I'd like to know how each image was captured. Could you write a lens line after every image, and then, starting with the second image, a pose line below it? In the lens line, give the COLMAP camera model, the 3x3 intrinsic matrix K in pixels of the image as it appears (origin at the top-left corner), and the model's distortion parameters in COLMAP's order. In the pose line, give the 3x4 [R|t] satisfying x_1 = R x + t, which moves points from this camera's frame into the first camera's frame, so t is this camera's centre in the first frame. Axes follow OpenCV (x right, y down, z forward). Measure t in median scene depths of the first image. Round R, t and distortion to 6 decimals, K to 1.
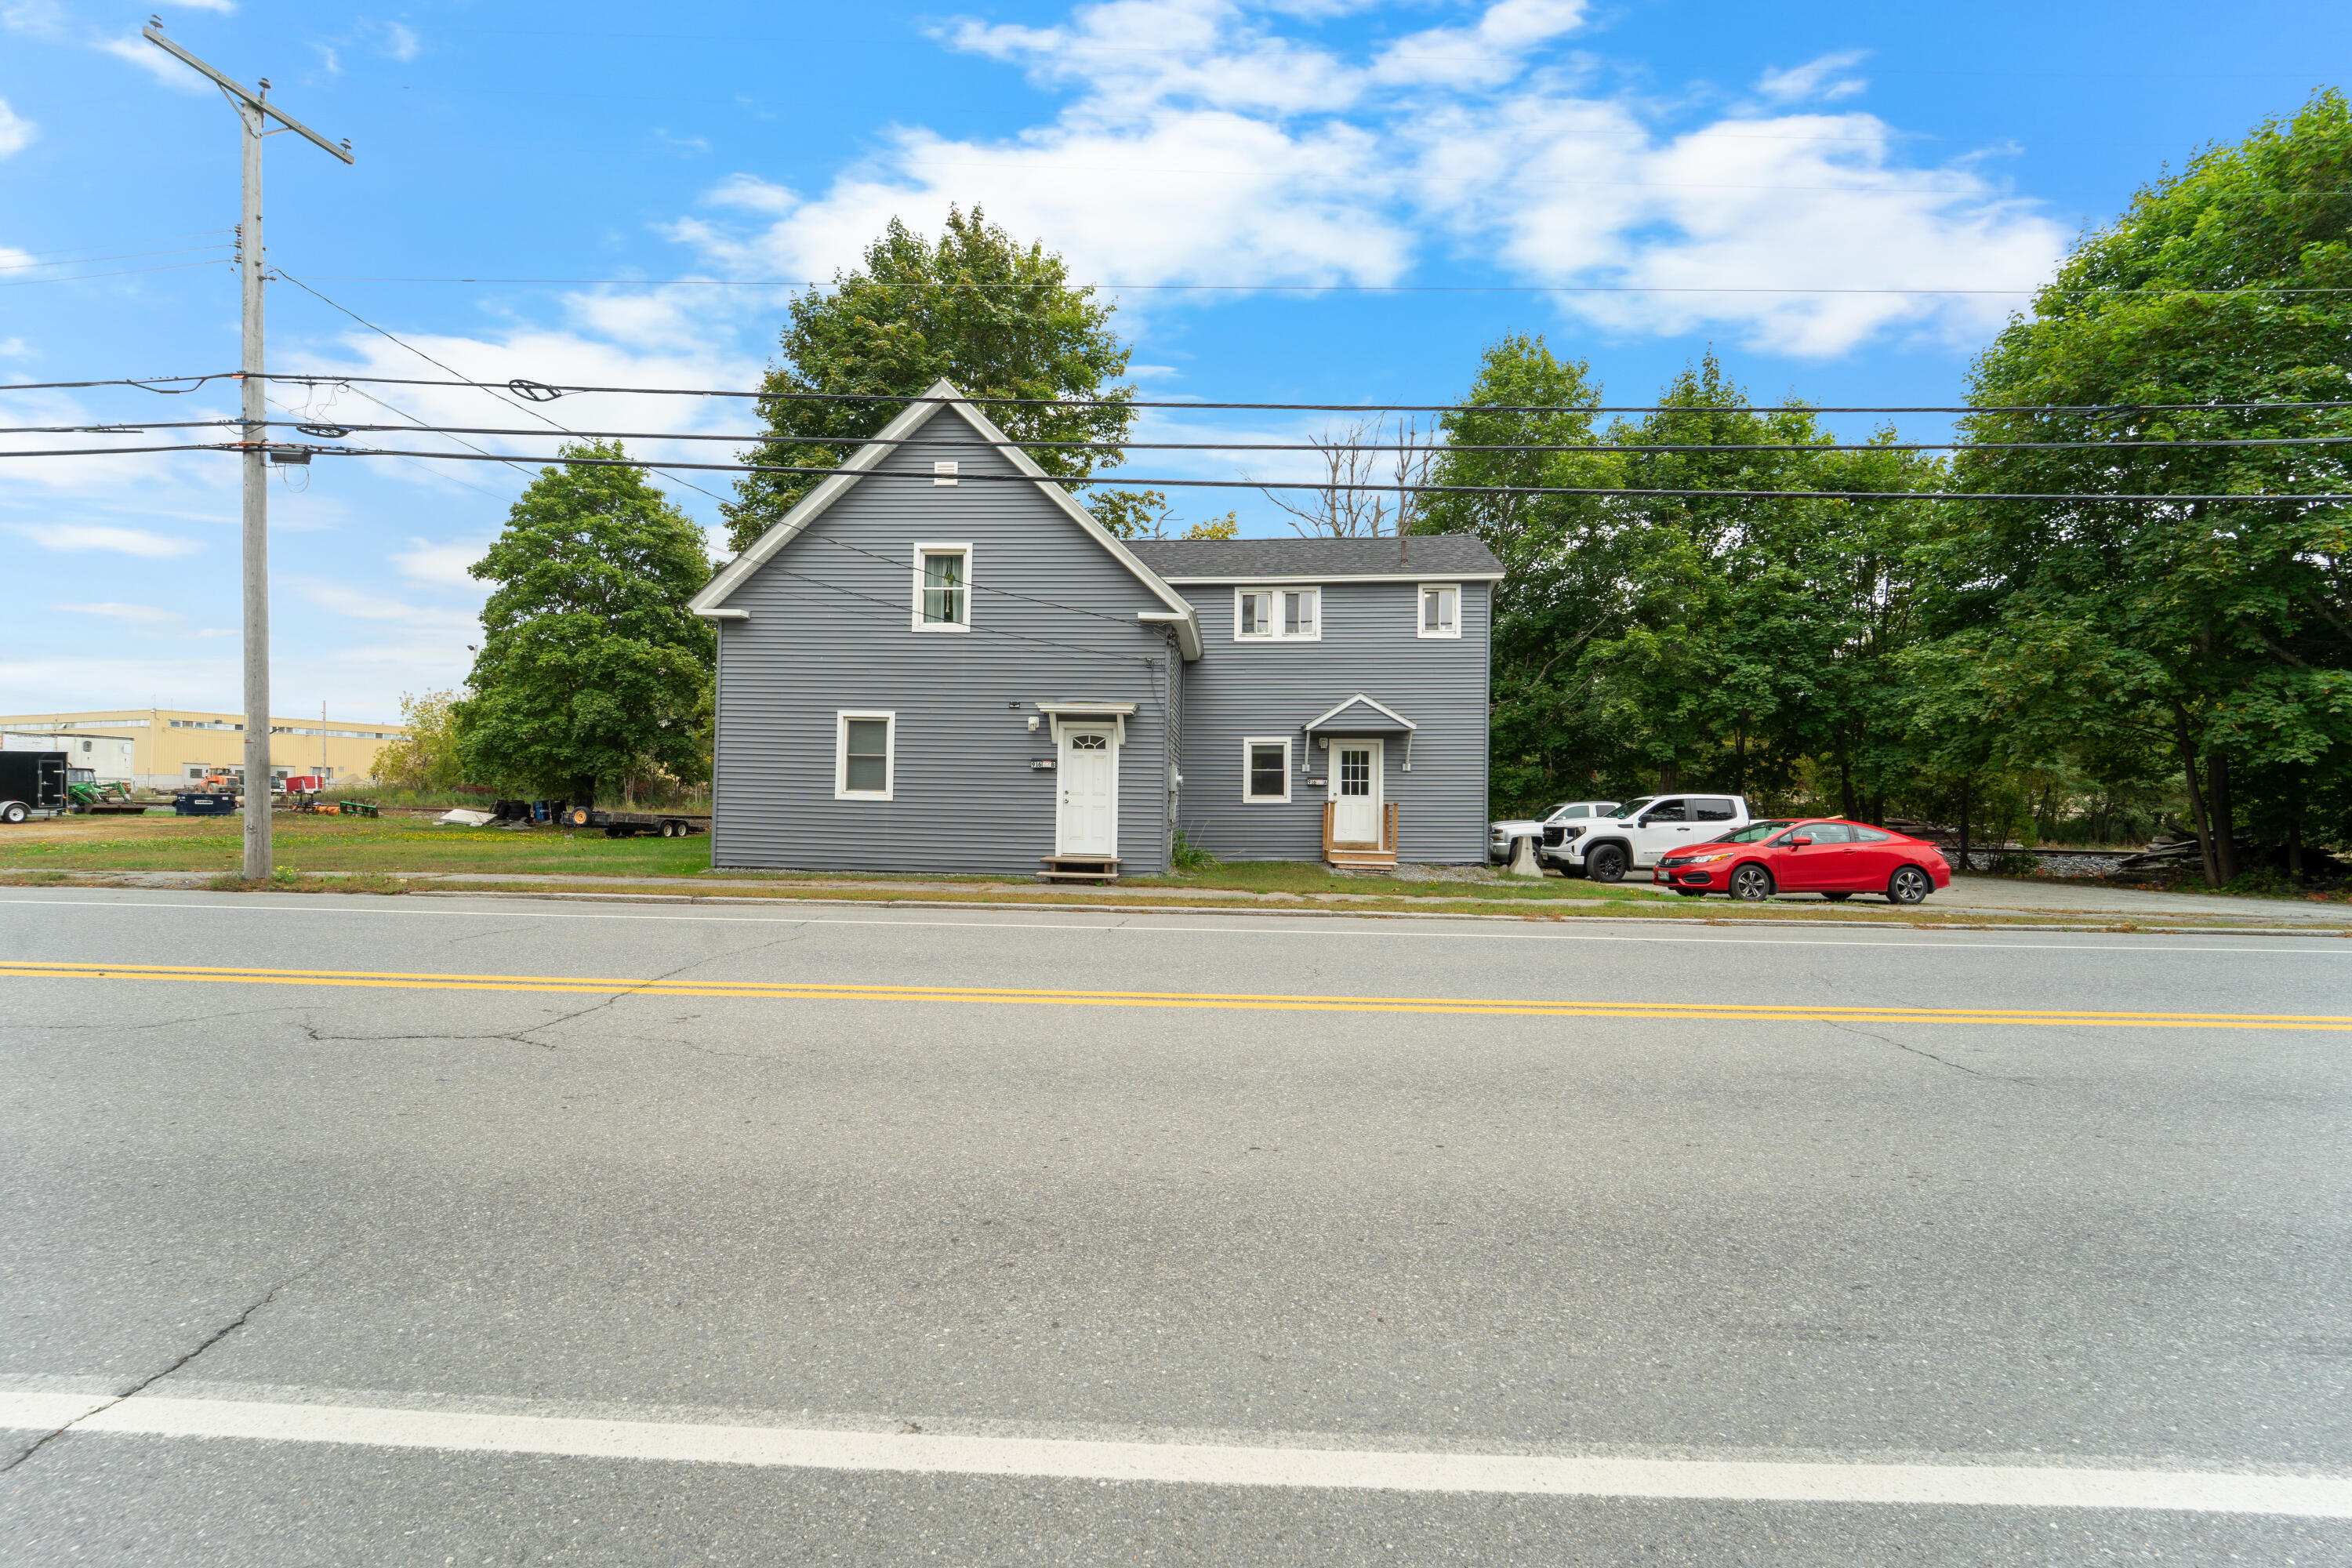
lens RADIAL K [[991.5, 0, 1157.7], [0, 991.5, 796.6], [0, 0, 1]] dist [-0.012349, -0.000171]
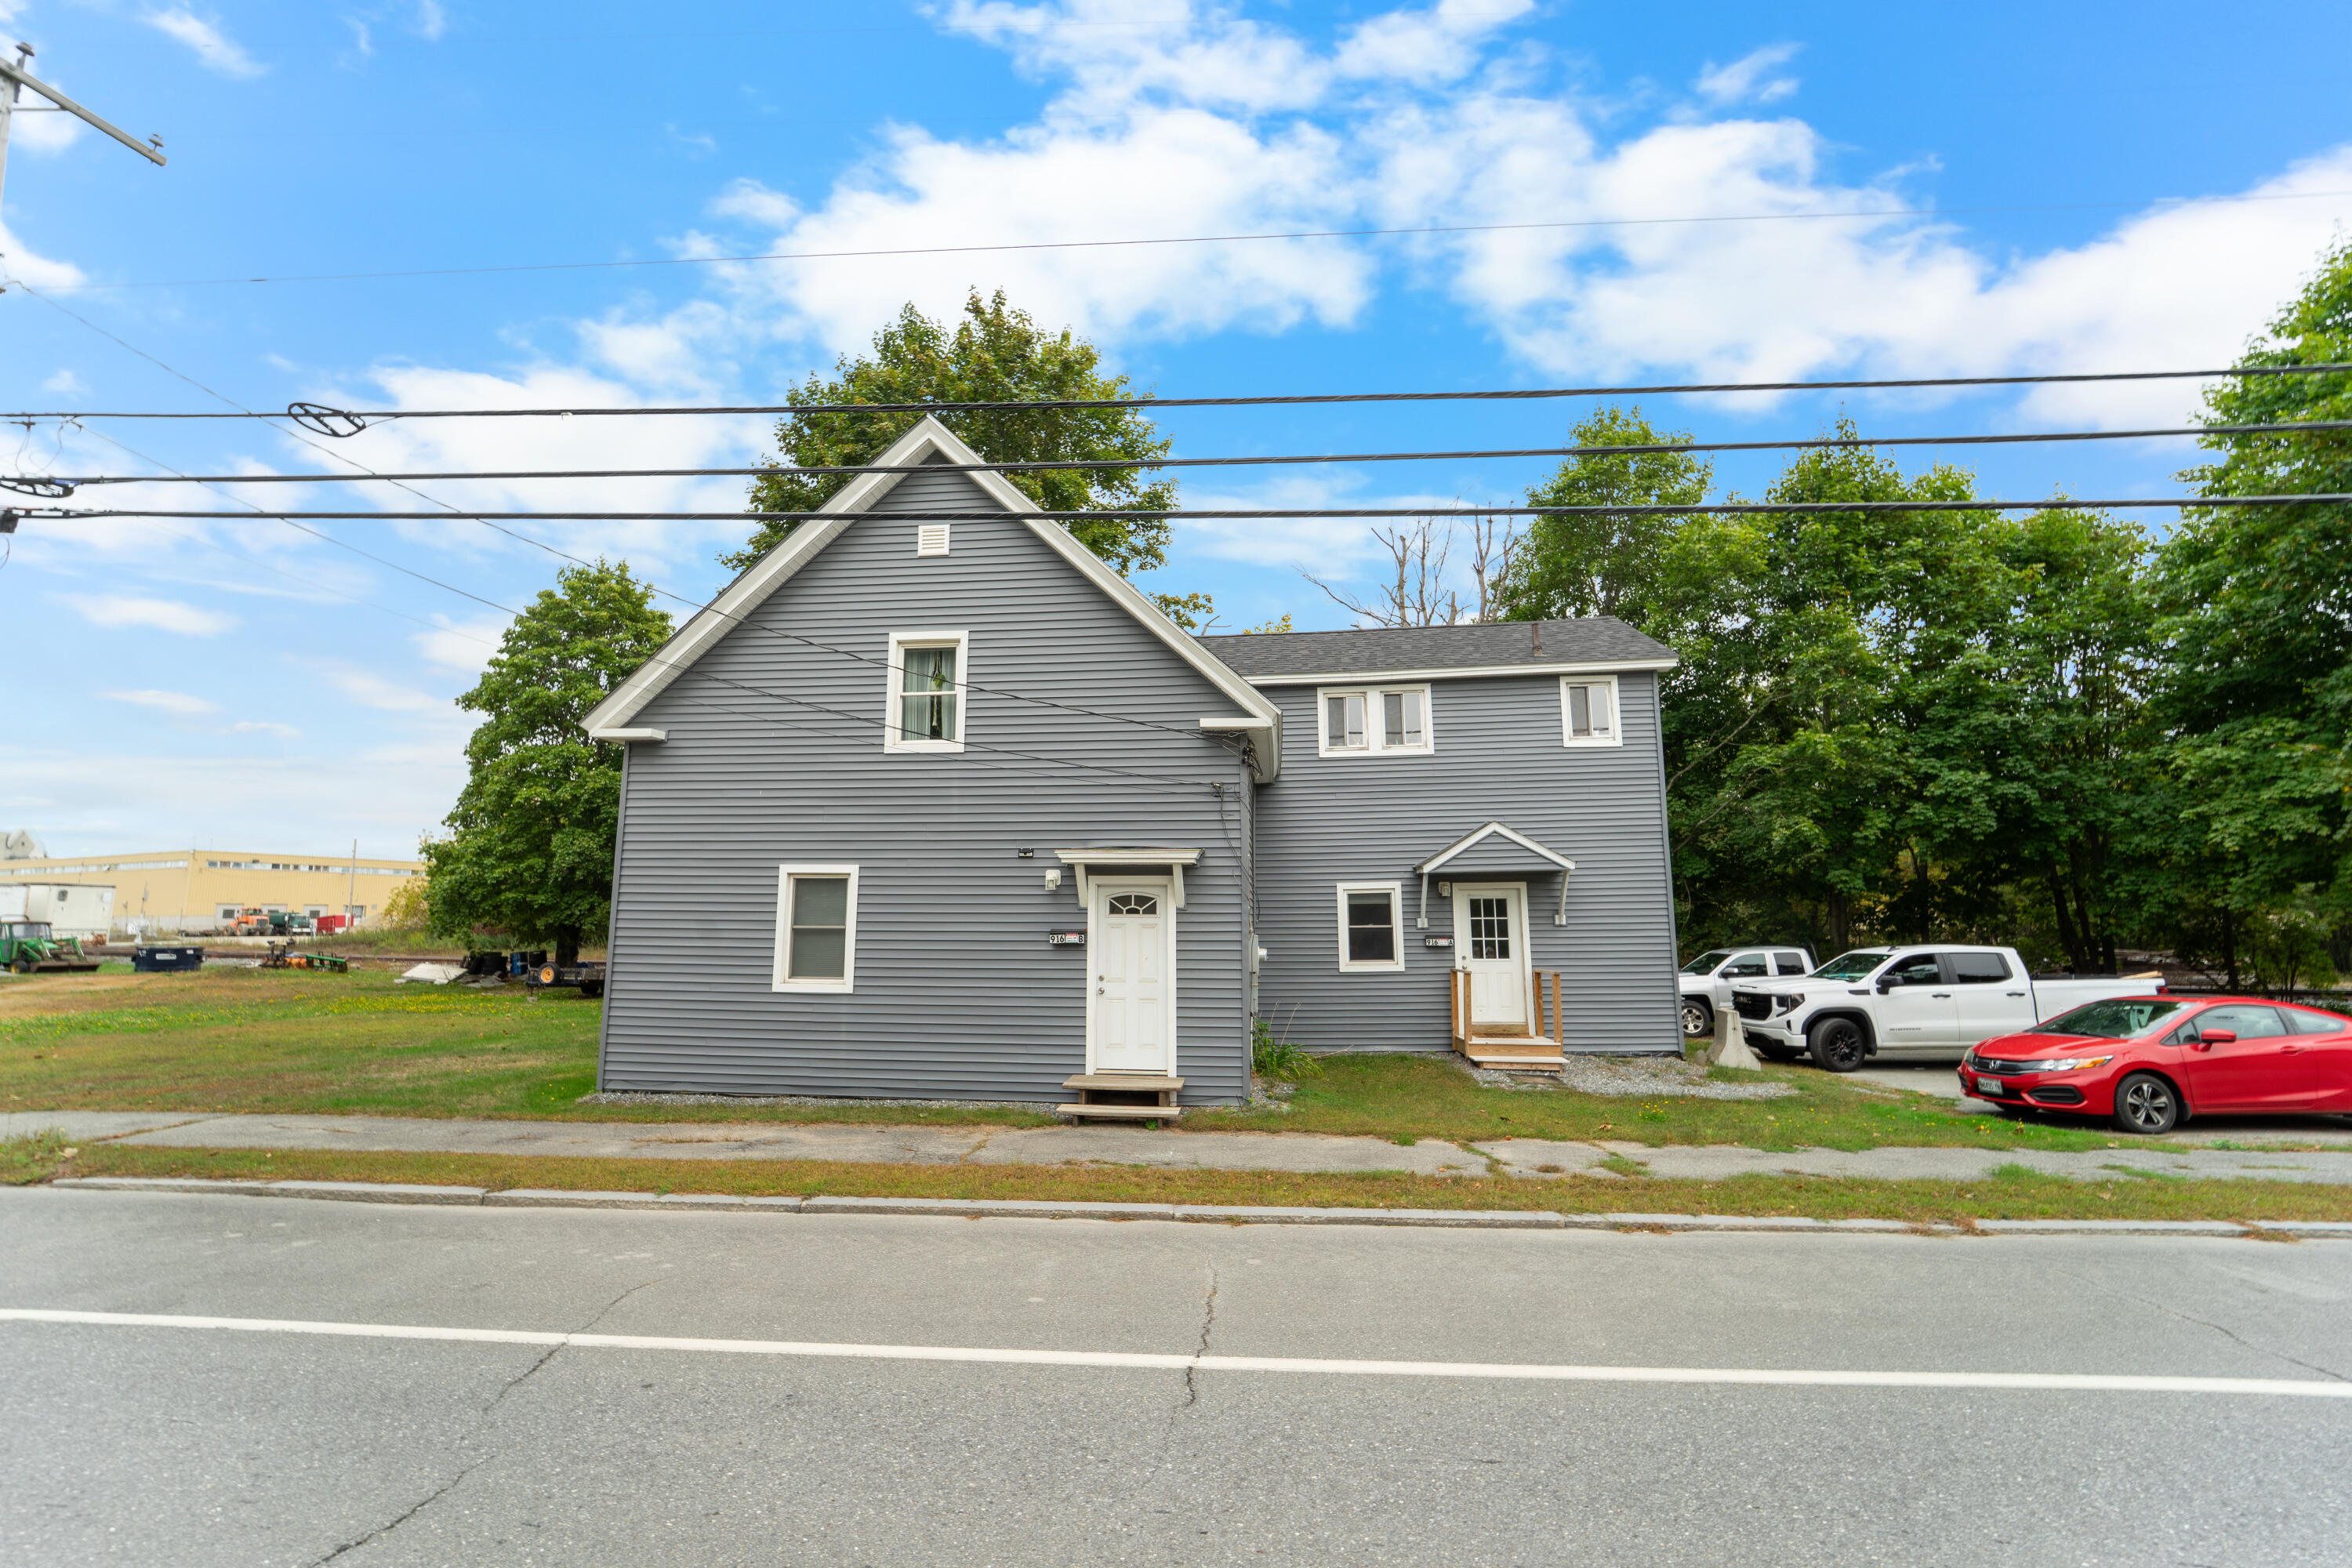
lens RADIAL K [[996.4, 0, 1153.7], [0, 996.4, 785.1], [0, 0, 1]] dist [-0.012150, -0.000810]
pose [[0.998877, -0.022038, -0.041941, -0.018402], [0.016311, 0.991075, -0.132304, -0.035620], [0.044483, 0.131471, 0.990321, 0.235173]]
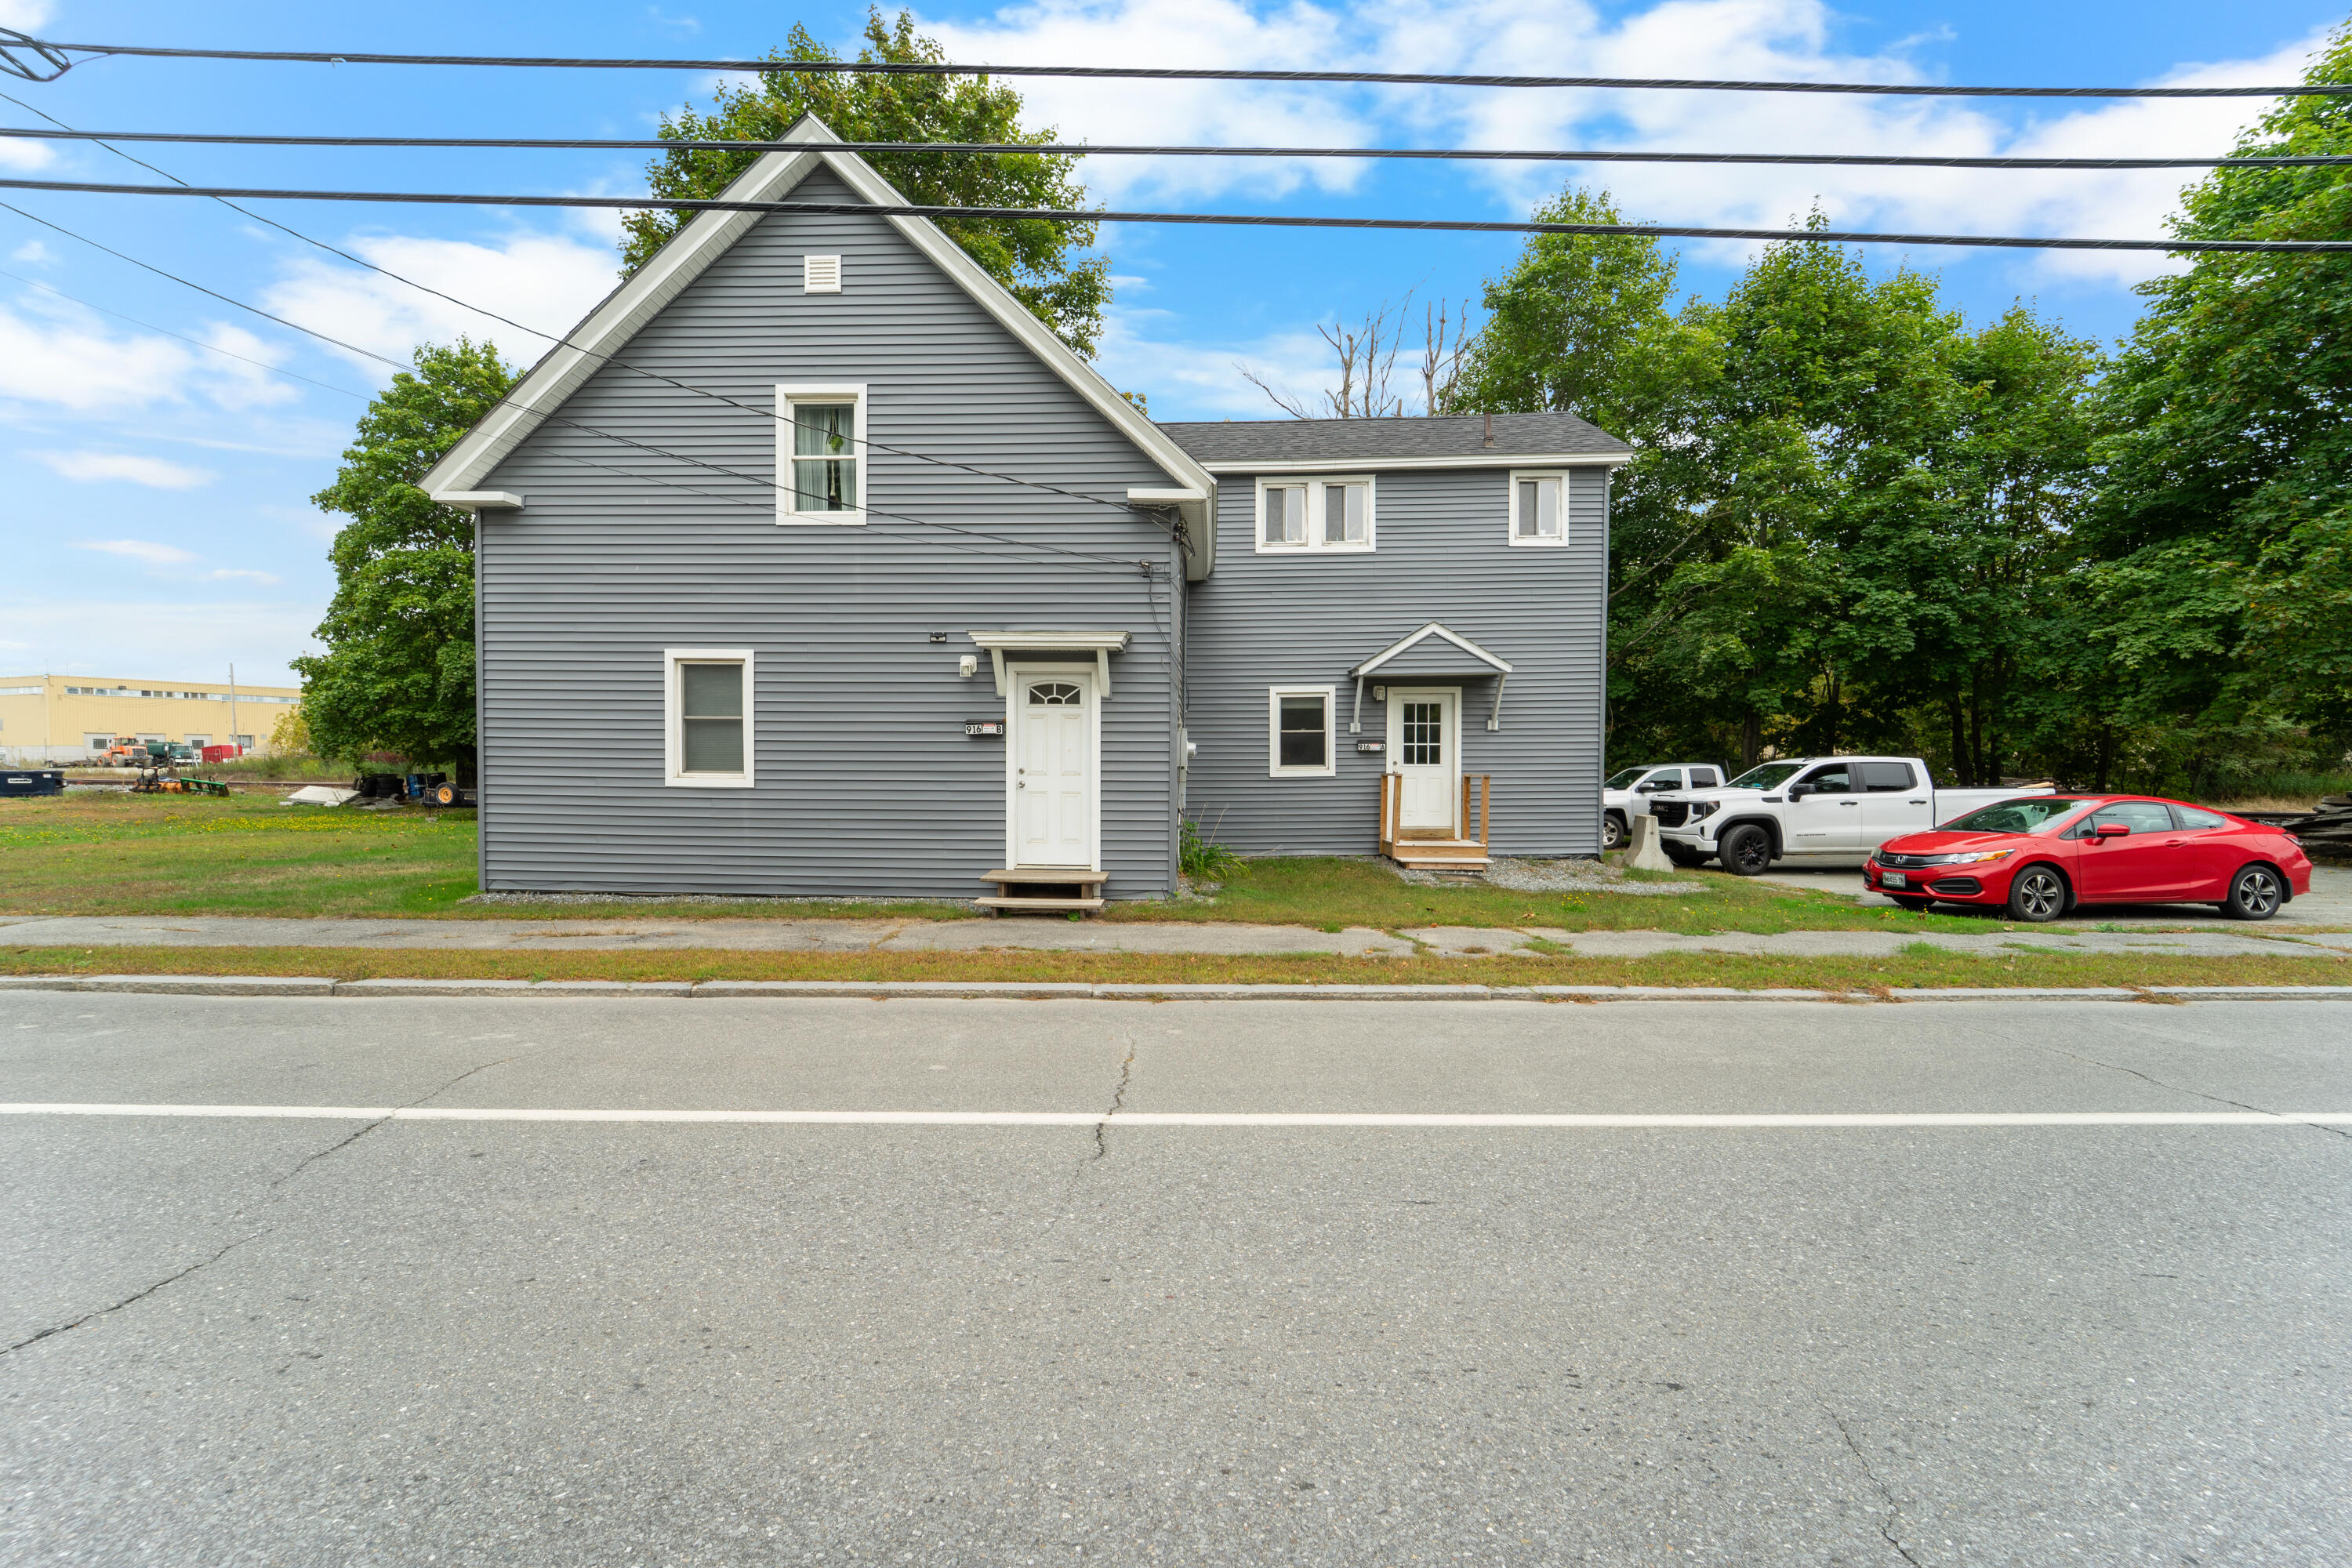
lens RADIAL K [[991.5, 0, 1157.7], [0, 991.5, 796.6], [0, 0, 1]] dist [-0.012349, -0.000171]
pose [[0.999573, -0.013416, 0.025972, -0.015211], [0.012265, 0.998957, 0.043994, -0.012039], [-0.026535, -0.043656, 0.998694, 0.271792]]
